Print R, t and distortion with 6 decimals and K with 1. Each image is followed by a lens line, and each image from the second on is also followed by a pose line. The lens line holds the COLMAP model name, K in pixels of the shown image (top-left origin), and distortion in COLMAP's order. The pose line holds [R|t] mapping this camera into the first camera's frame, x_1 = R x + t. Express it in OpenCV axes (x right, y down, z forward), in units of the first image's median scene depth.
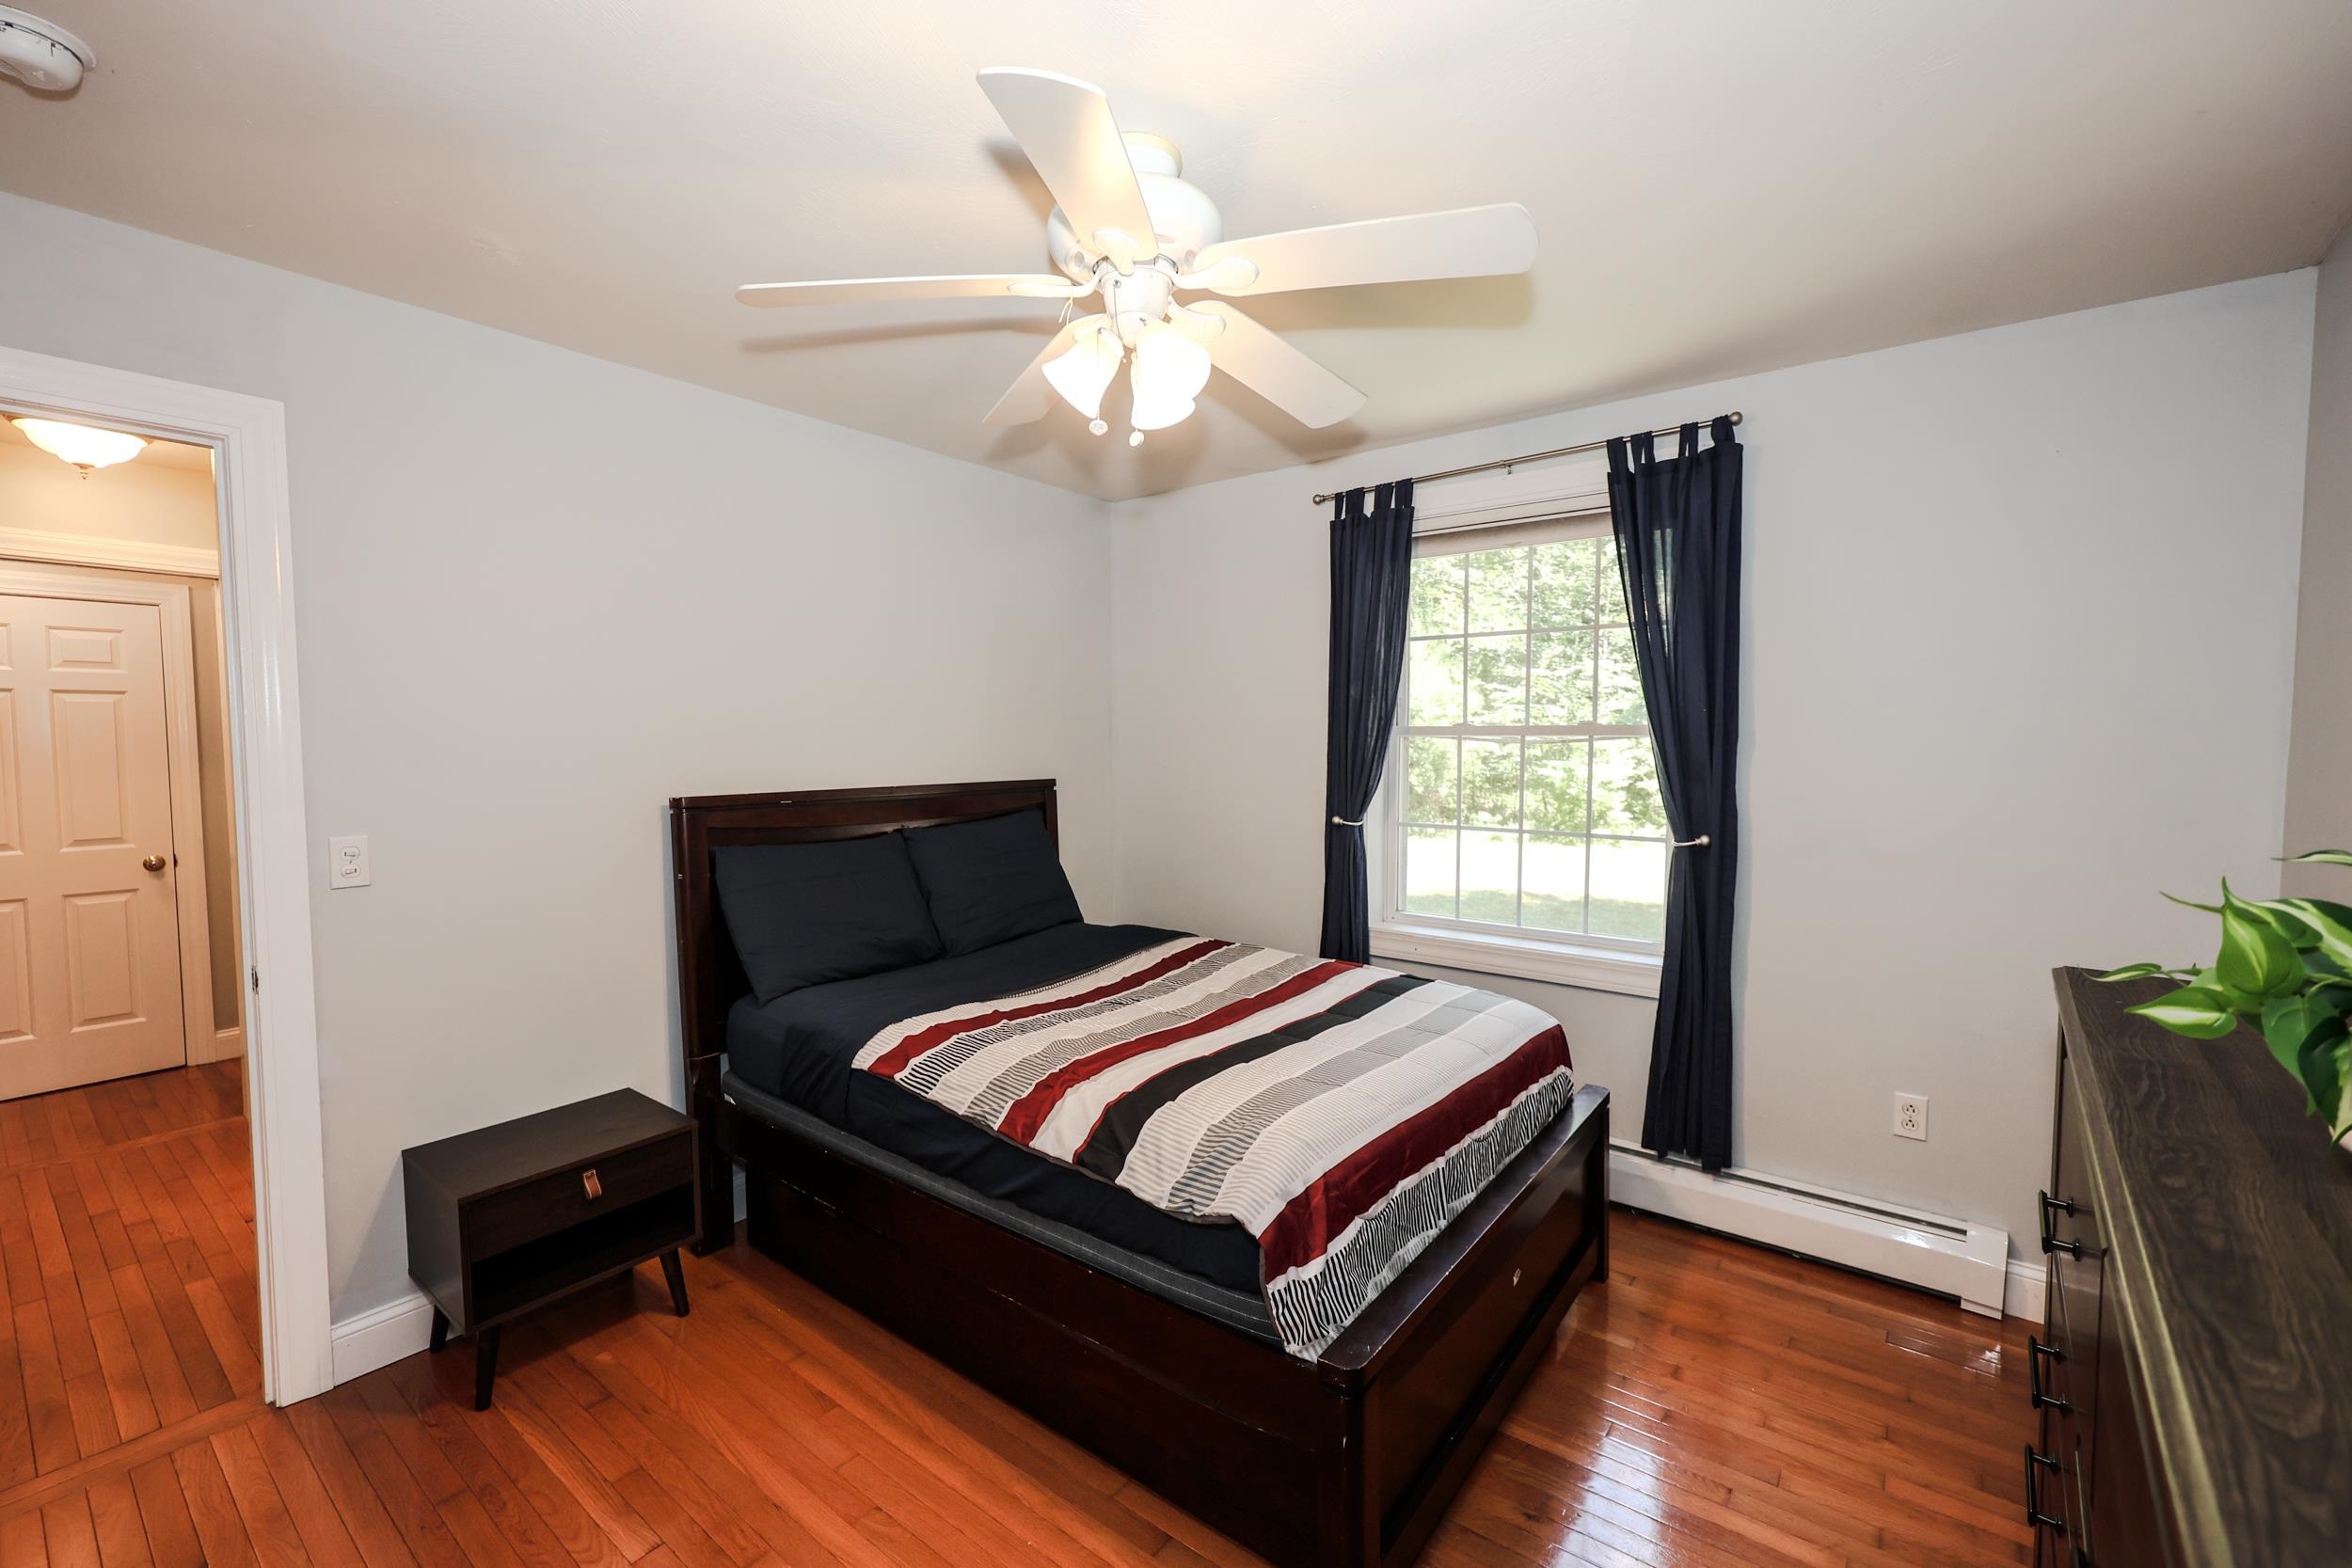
lens RADIAL K [[967.9, 0, 1167.1], [0, 967.9, 793.3], [0, 0, 1]] dist [0.000487, -0.000302]
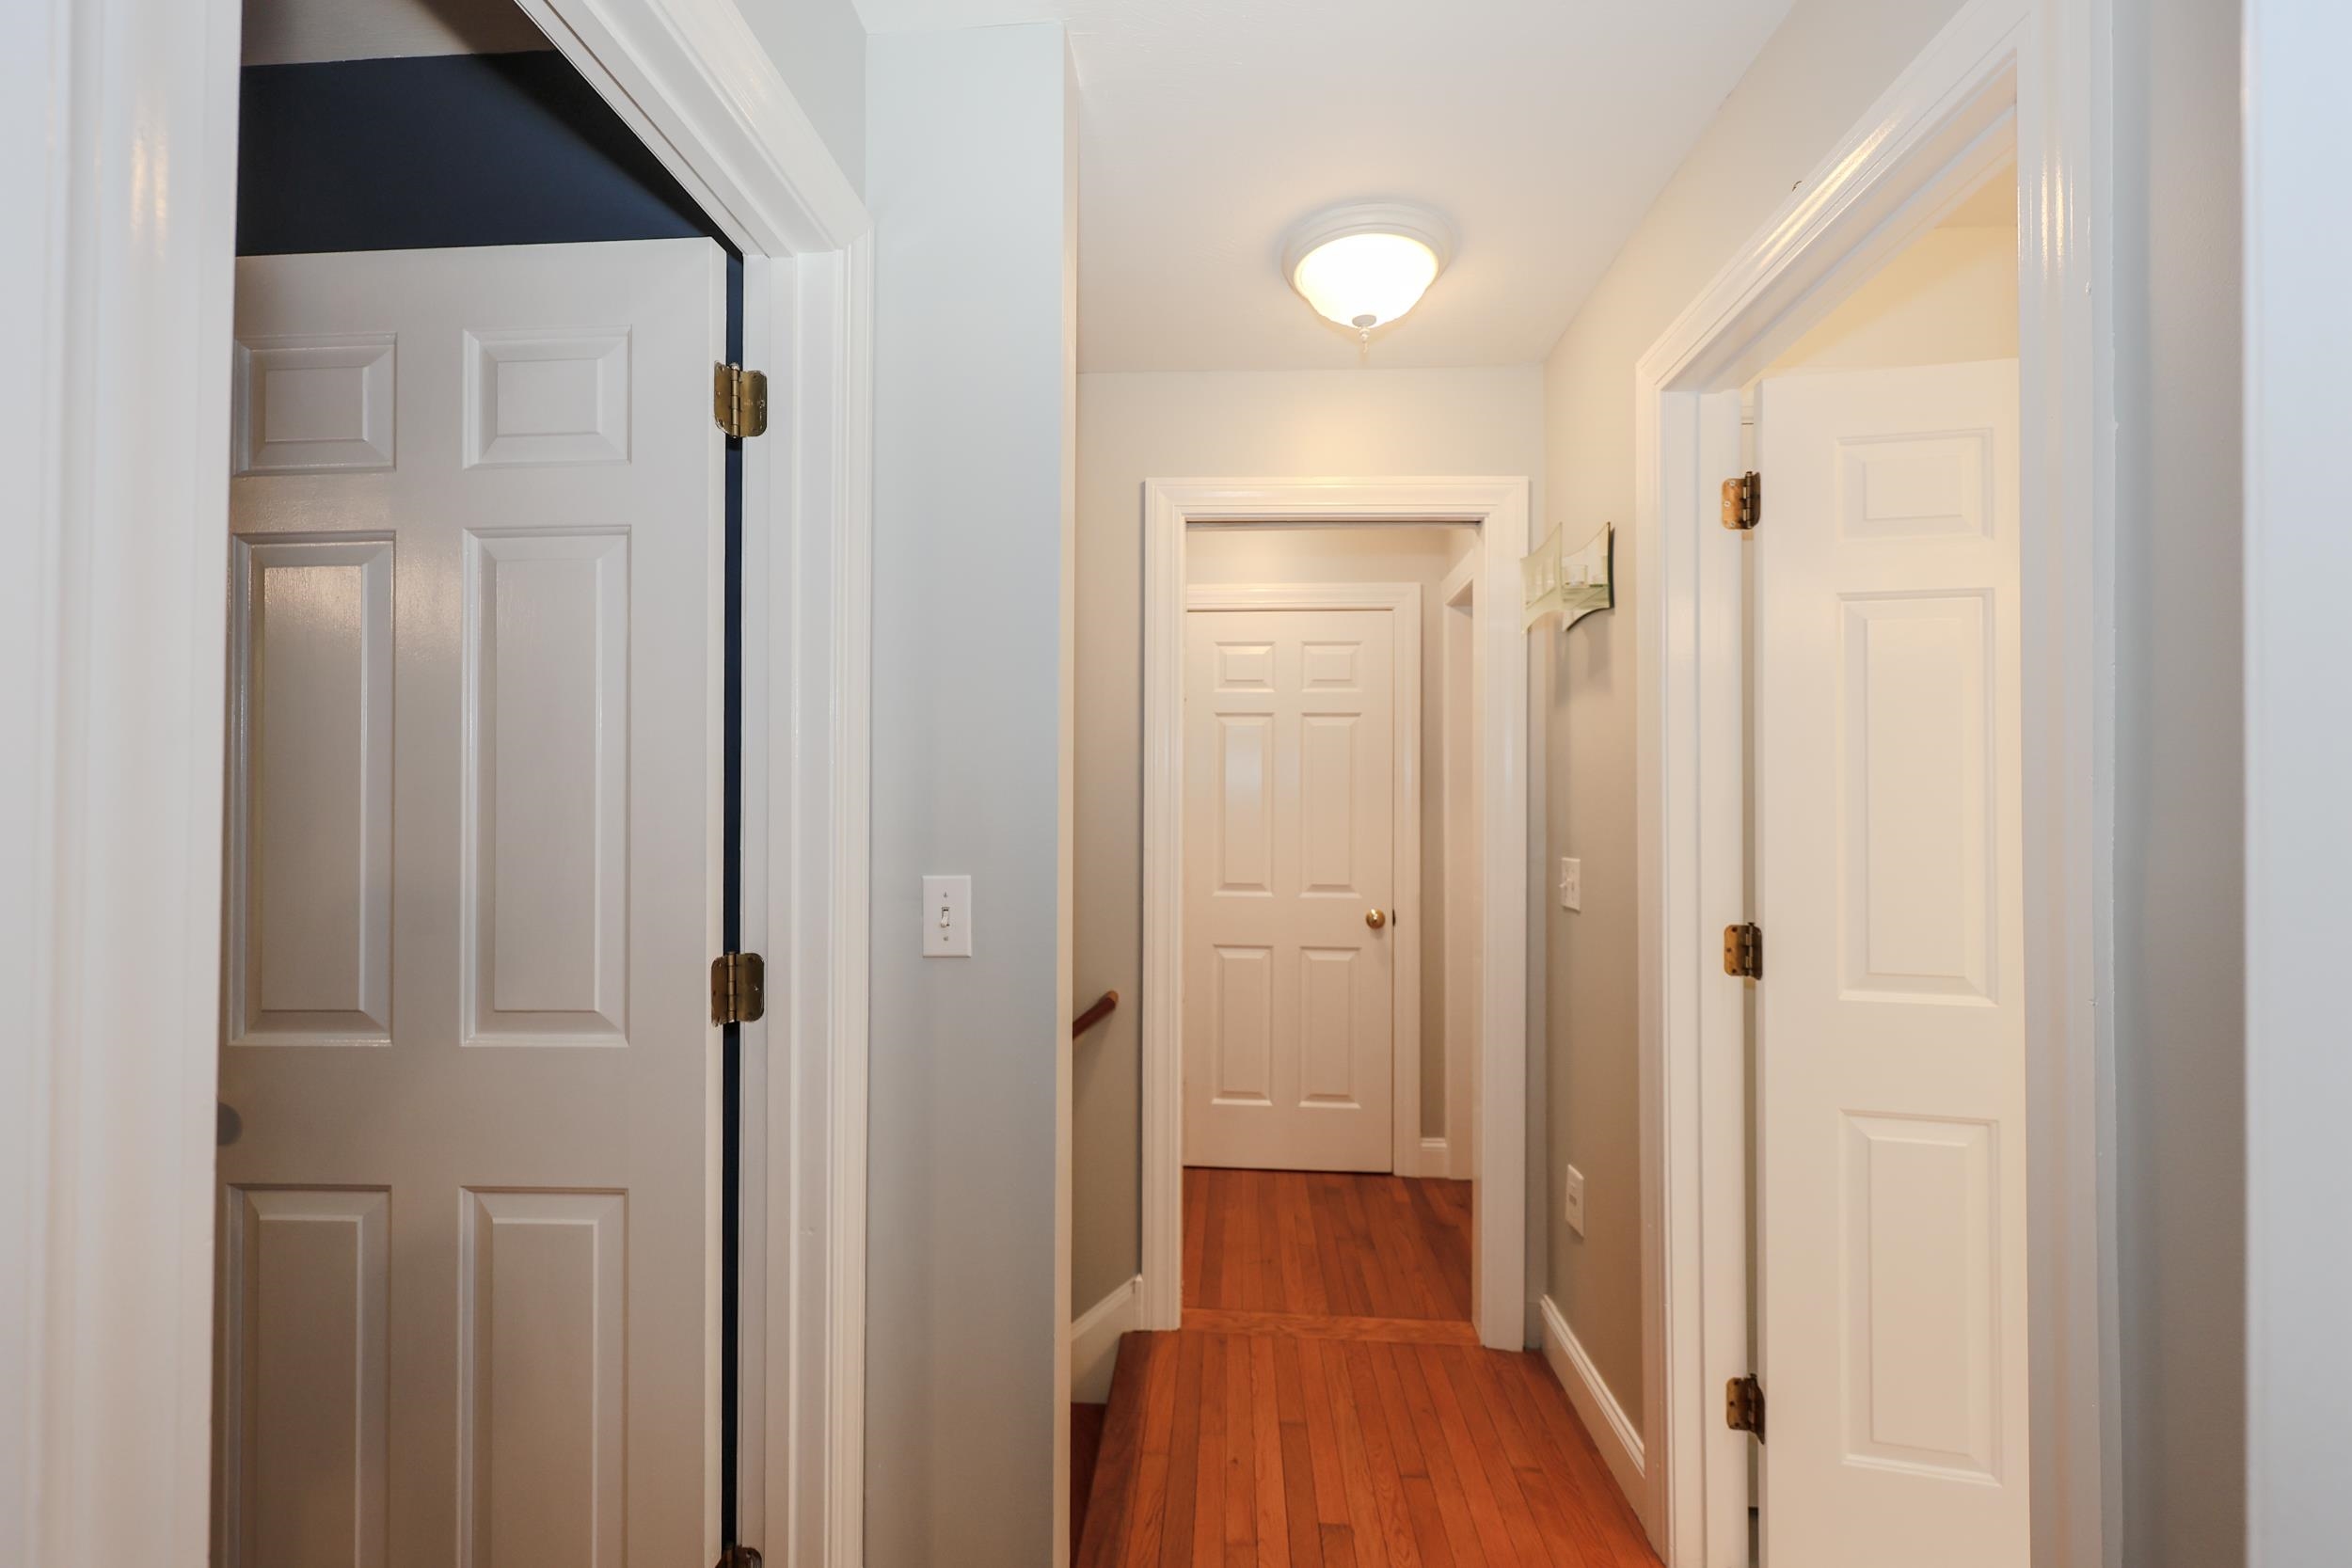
lens RADIAL K [[967.9, 0, 1181.1], [0, 967.9, 801.8], [0, 0, 1]] dist [0.000487, -0.000302]
pose [[0.570496, 0.002720, -0.821296, -0.465097], [-0.050161, 0.998243, -0.031538, 0.006880], [0.819767, 0.059189, 0.569630, 0.389599]]
